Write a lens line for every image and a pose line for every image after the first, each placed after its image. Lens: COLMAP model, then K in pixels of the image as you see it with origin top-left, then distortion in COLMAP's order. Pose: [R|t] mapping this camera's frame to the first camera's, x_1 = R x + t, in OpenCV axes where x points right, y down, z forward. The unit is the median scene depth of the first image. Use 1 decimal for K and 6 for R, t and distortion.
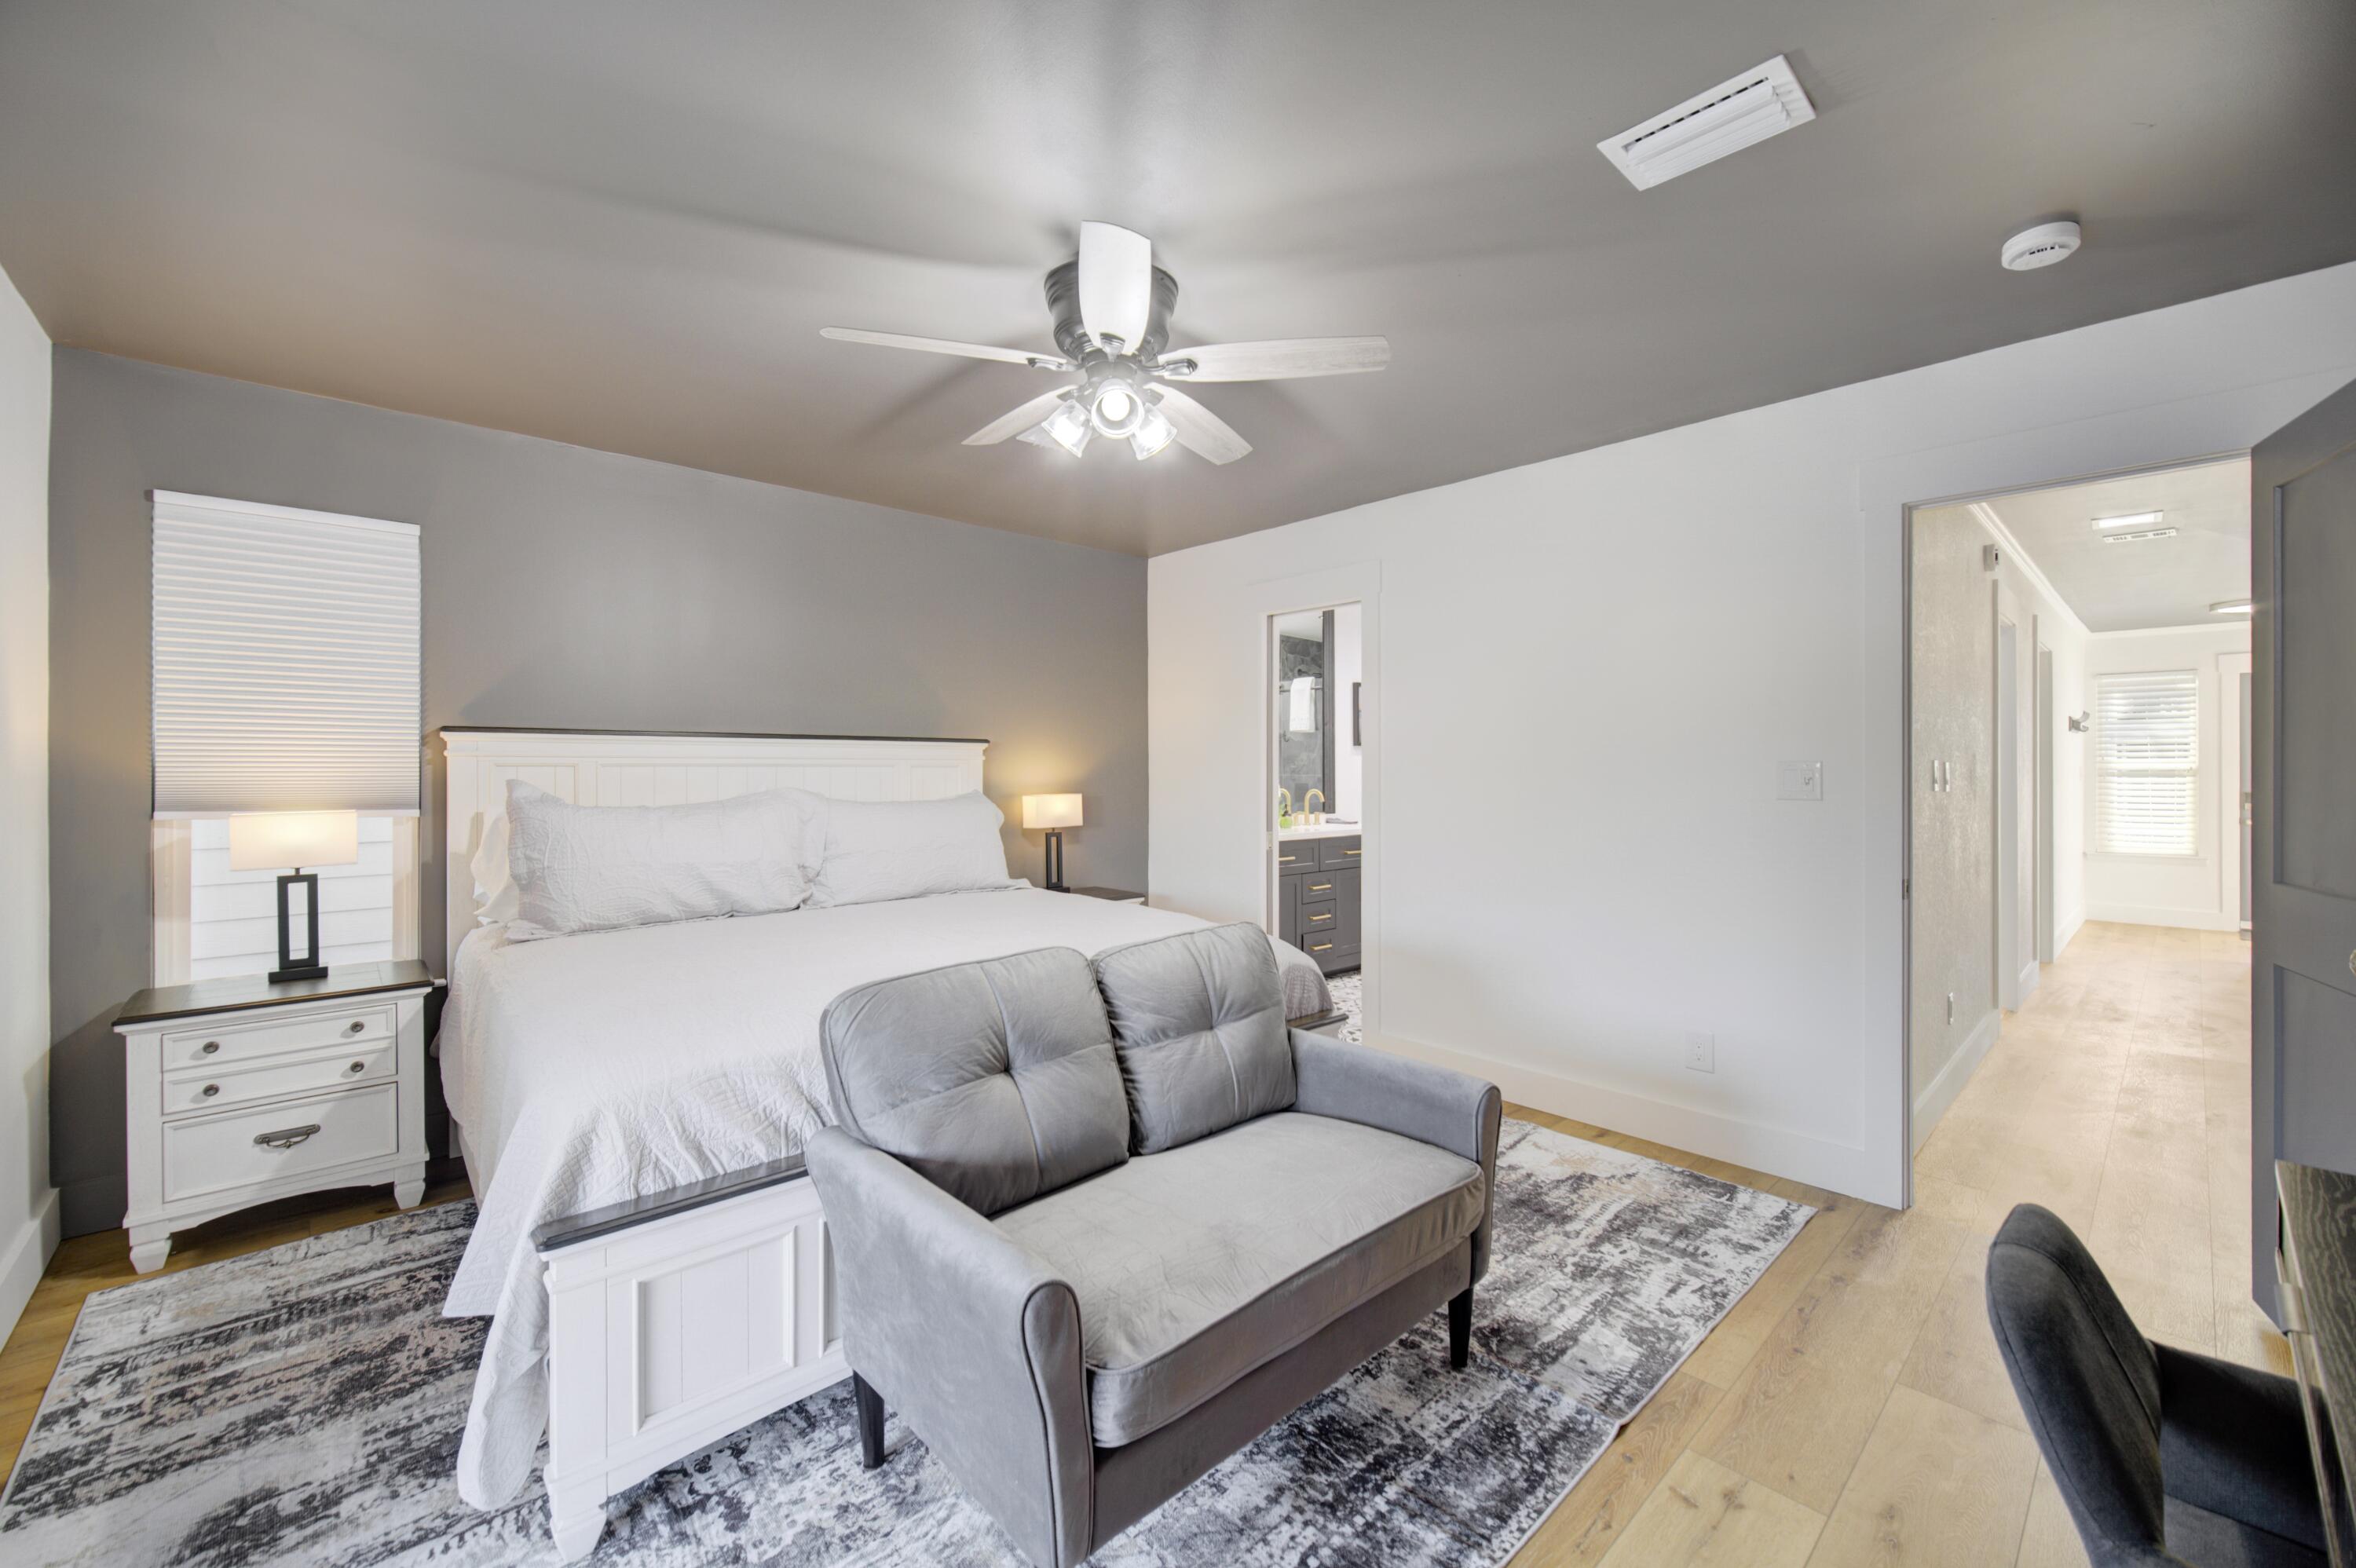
lens RADIAL K [[944.0, 0, 1180.9], [0, 944.0, 777.2], [0, 0, 1]] dist [-0.012299, 0.000143]
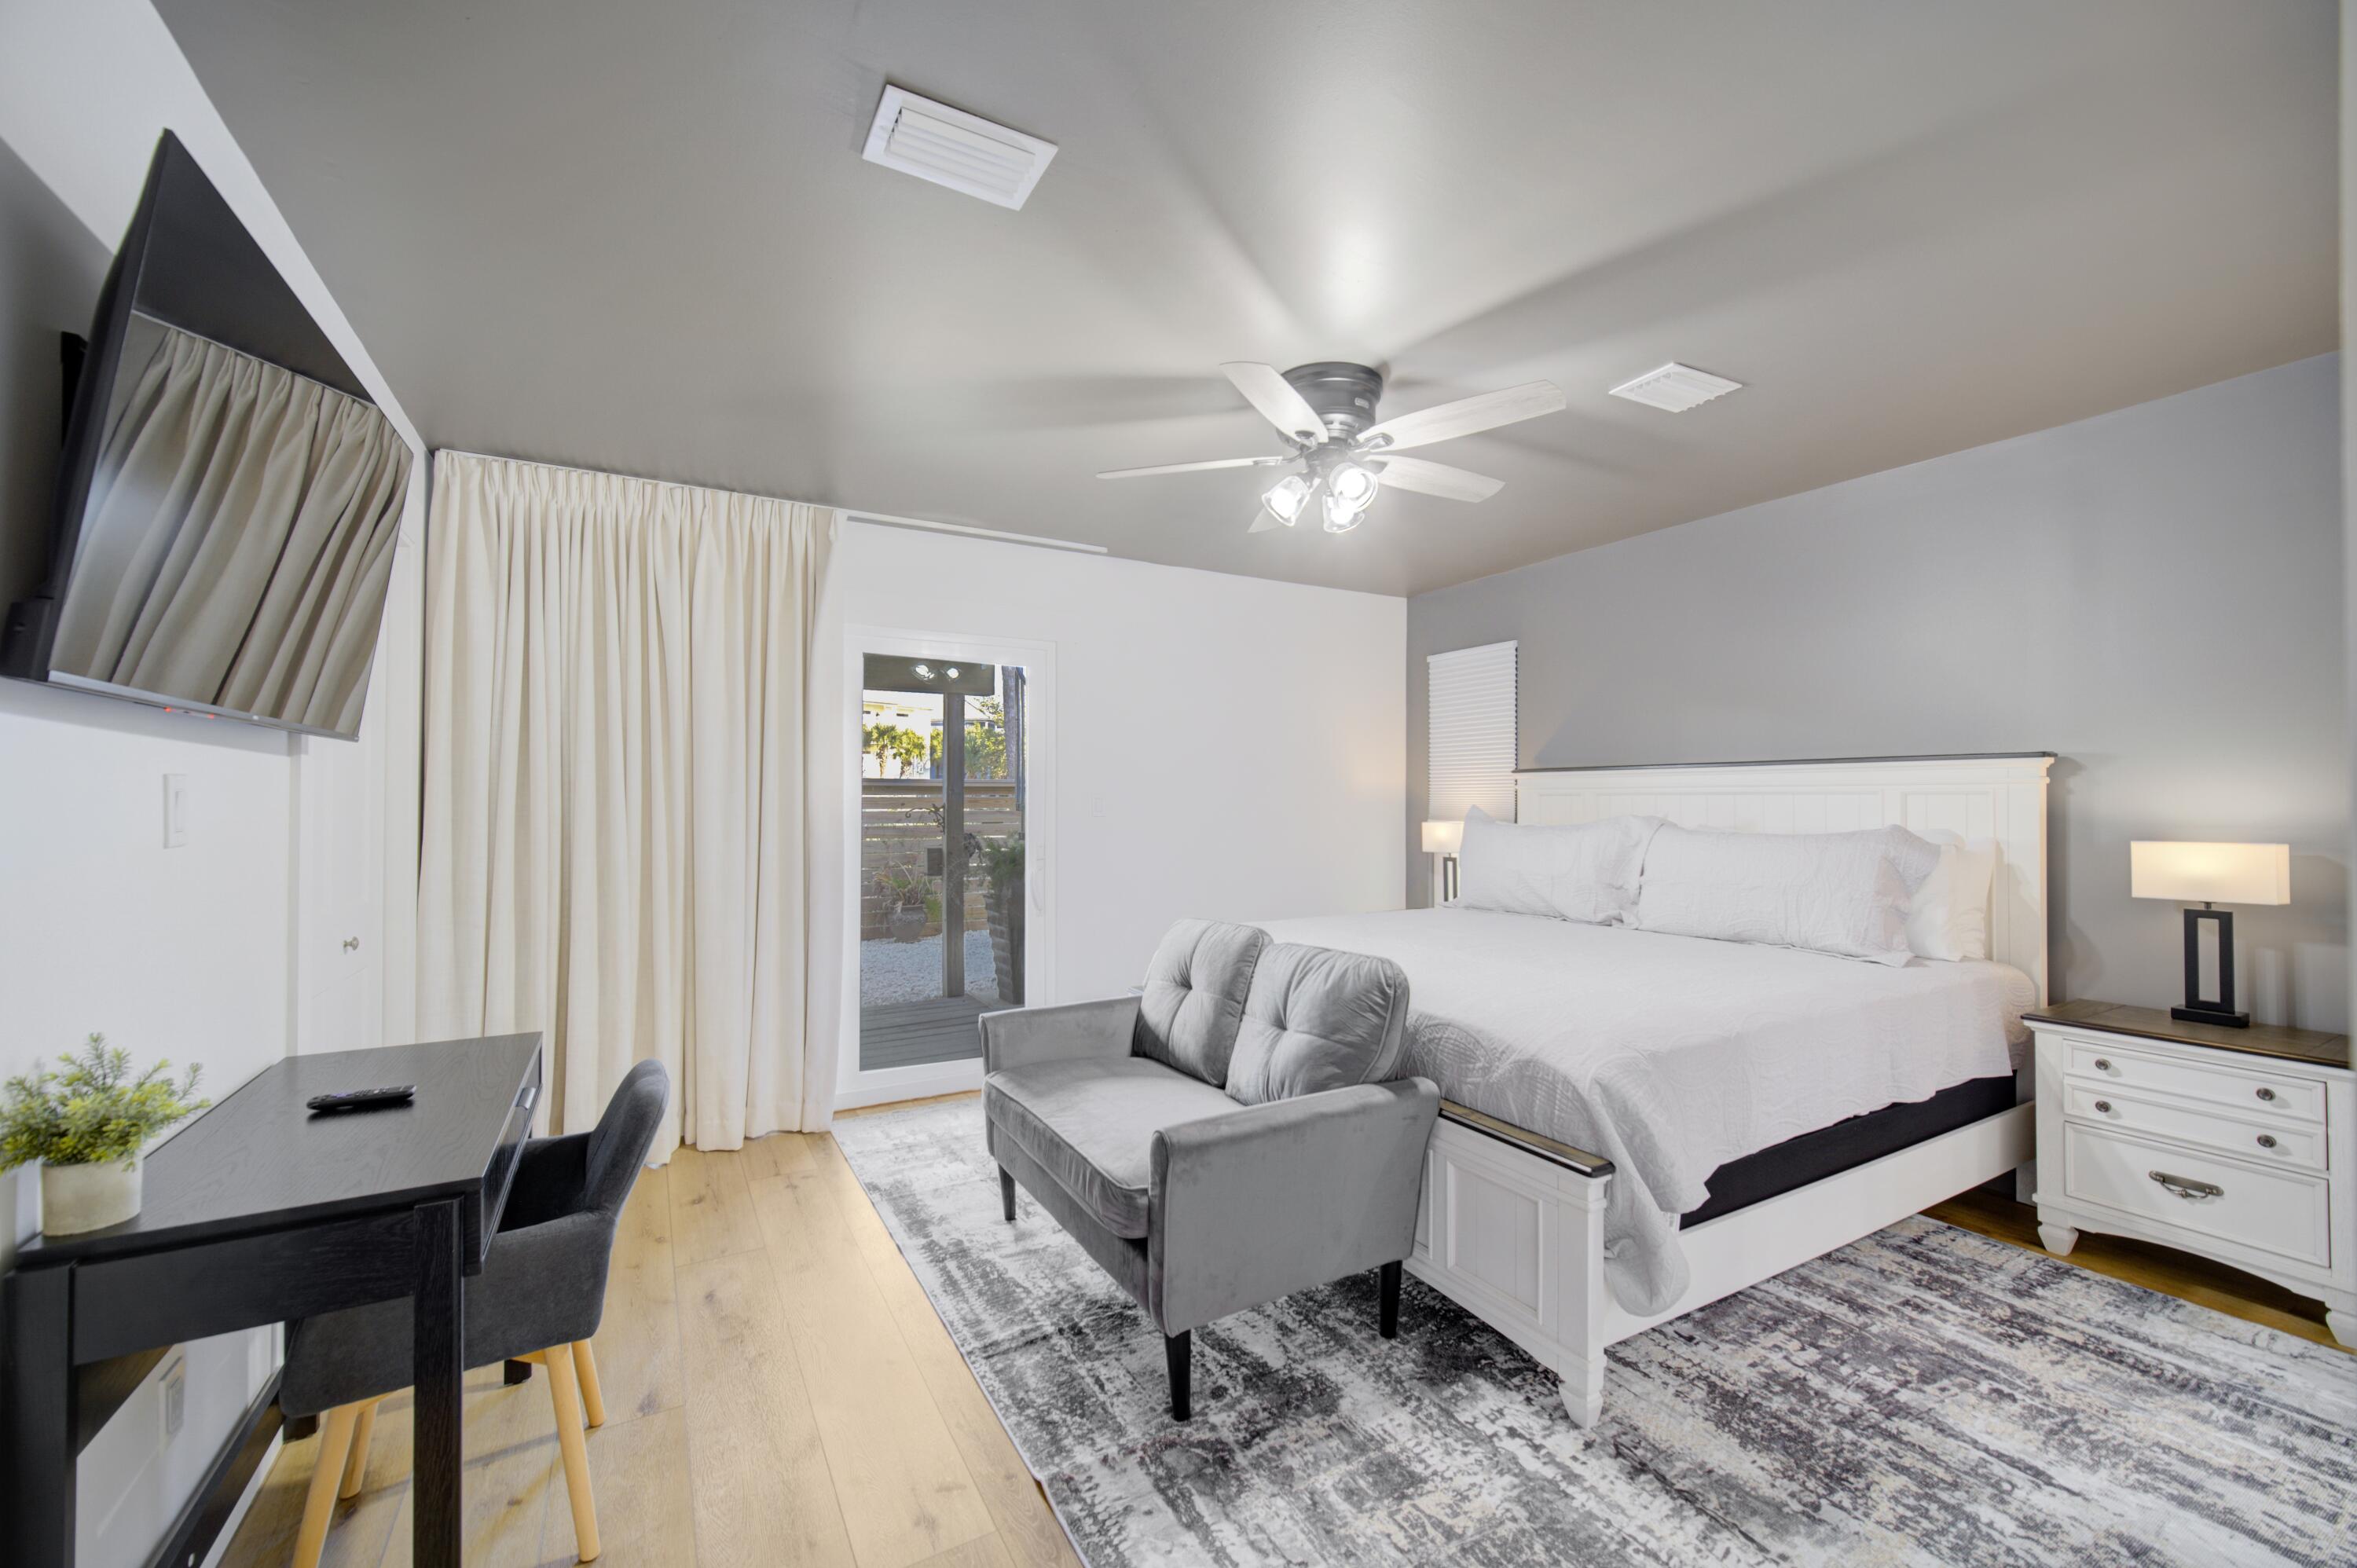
lens RADIAL K [[942.5, 0, 1175.8], [0, 942.5, 795.8], [0, 0, 1]] dist [-0.001248, 0.002580]
pose [[-0.226891, -0.002024, -0.973918, 1.312474], [-0.005369, 0.999985, -0.000827, -0.013230], [0.973905, 0.005041, -0.226898, 1.281335]]
